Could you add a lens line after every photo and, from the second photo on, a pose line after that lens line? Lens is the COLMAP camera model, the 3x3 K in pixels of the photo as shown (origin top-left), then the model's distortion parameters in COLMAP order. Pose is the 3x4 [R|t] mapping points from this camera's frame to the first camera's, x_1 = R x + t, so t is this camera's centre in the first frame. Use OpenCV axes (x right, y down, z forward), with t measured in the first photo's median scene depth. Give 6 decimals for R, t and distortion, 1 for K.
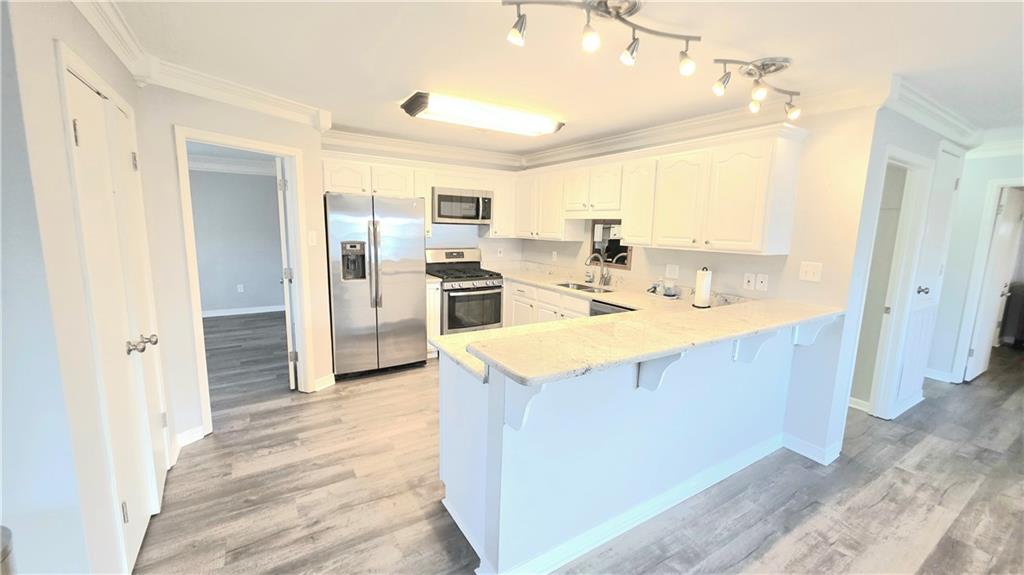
lens RADIAL K [[410.1, 0, 518.4], [0, 410.1, 287.8], [0, 0, 1]] dist [0.001177, -0.000027]
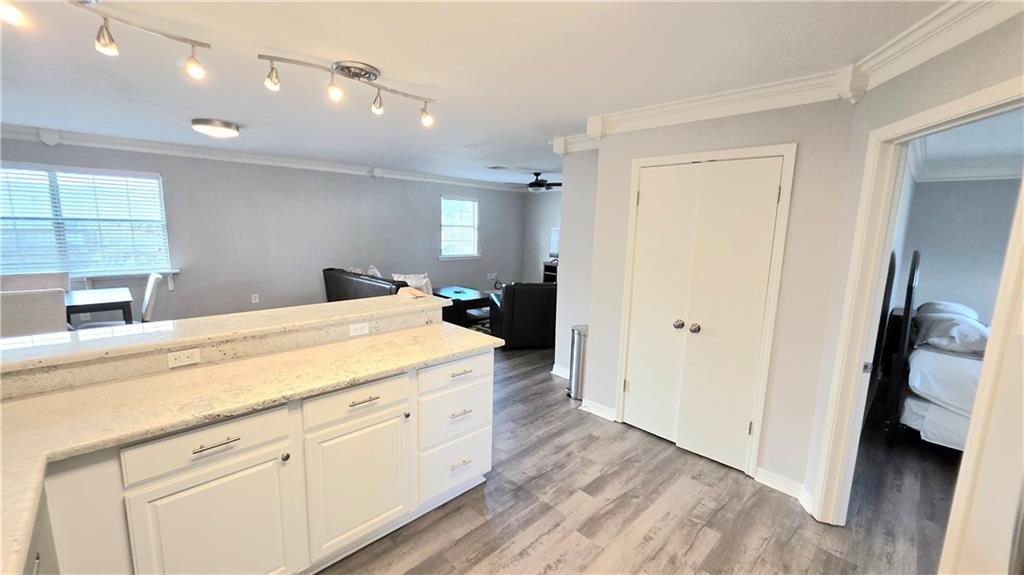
lens RADIAL K [[410.1, 0, 518.4], [0, 410.1, 287.8], [0, 0, 1]] dist [0.001177, -0.000027]
pose [[-0.977145, -0.021192, -0.211513, -0.016163], [-0.084391, 0.951920, 0.294494, -0.194706], [0.195103, 0.305613, -0.931953, 1.160226]]
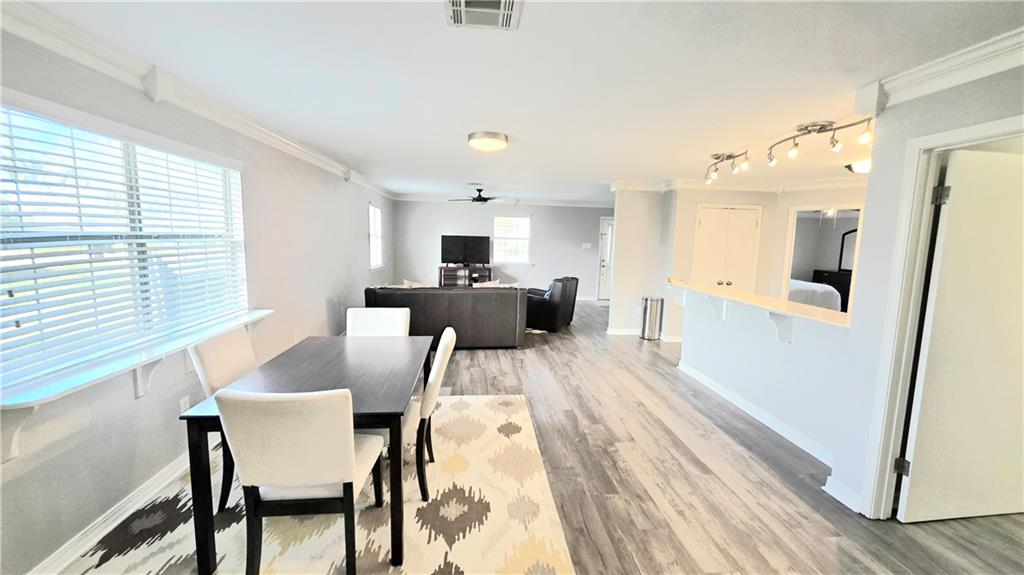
lens RADIAL K [[410.1, 0, 518.4], [0, 410.1, 287.8], [0, 0, 1]] dist [0.001177, -0.000027]
pose [[-0.443752, 0.073626, -0.893120, 1.390290], [-0.171327, 0.971267, 0.165192, -0.042476], [0.879620, 0.226320, -0.418388, 0.495756]]
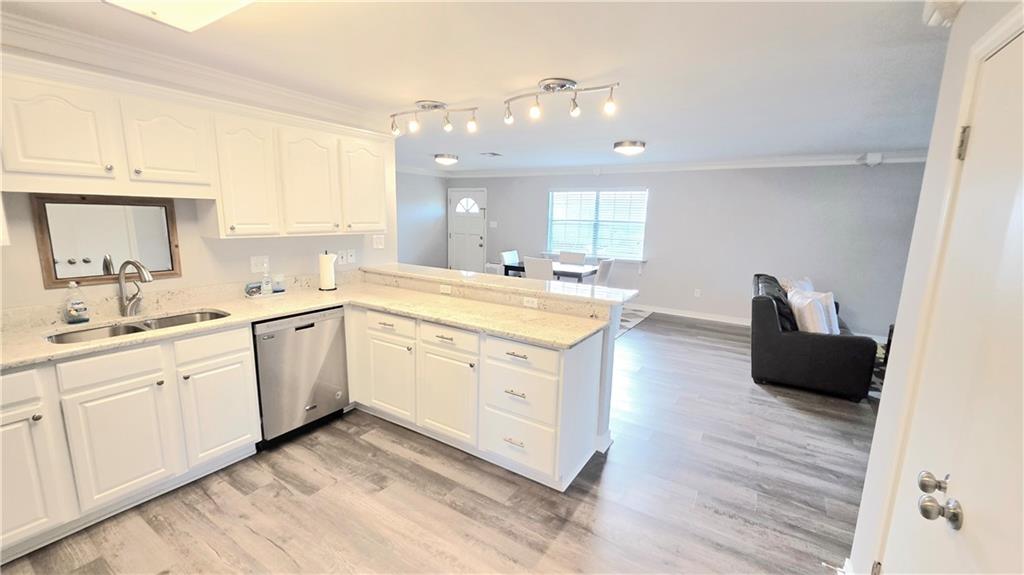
lens RADIAL K [[409.2, 0, 516.2], [0, 409.2, 287.2], [0, 0, 1]] dist [0.000156, -0.000364]
pose [[-0.420915, -0.194269, 0.886053, -0.578768], [0.102149, 0.960433, 0.259103, -0.155035], [-0.901330, 0.199570, -0.384416, 0.853787]]
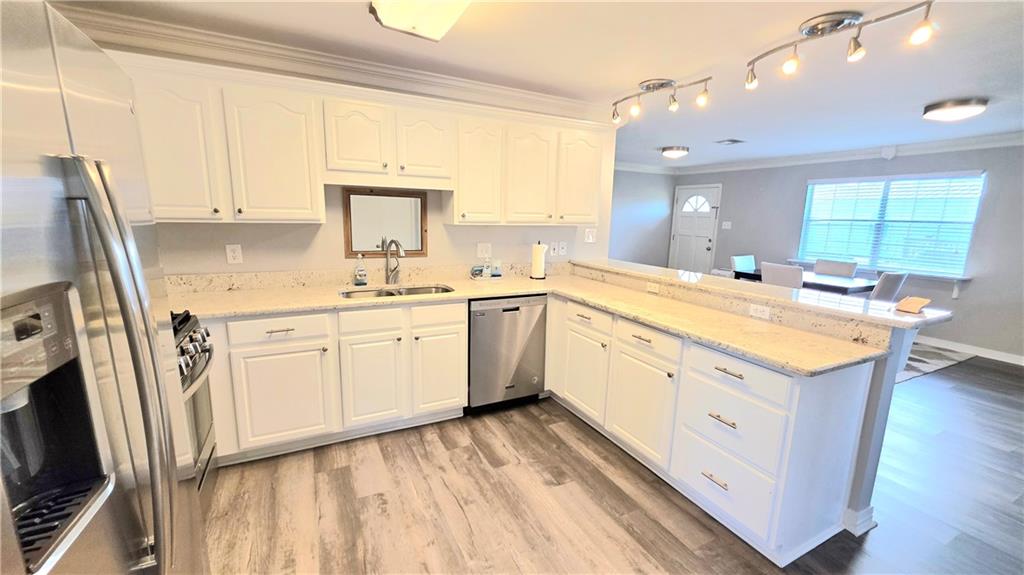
lens RADIAL K [[410.1, 0, 518.4], [0, 410.1, 287.8], [0, 0, 1]] dist [0.001177, -0.000027]
pose [[0.094304, -0.200468, 0.975151, -0.534107], [0.128268, 0.973799, 0.187786, -0.119934], [-0.987246, 0.107372, 0.117546, 0.816886]]
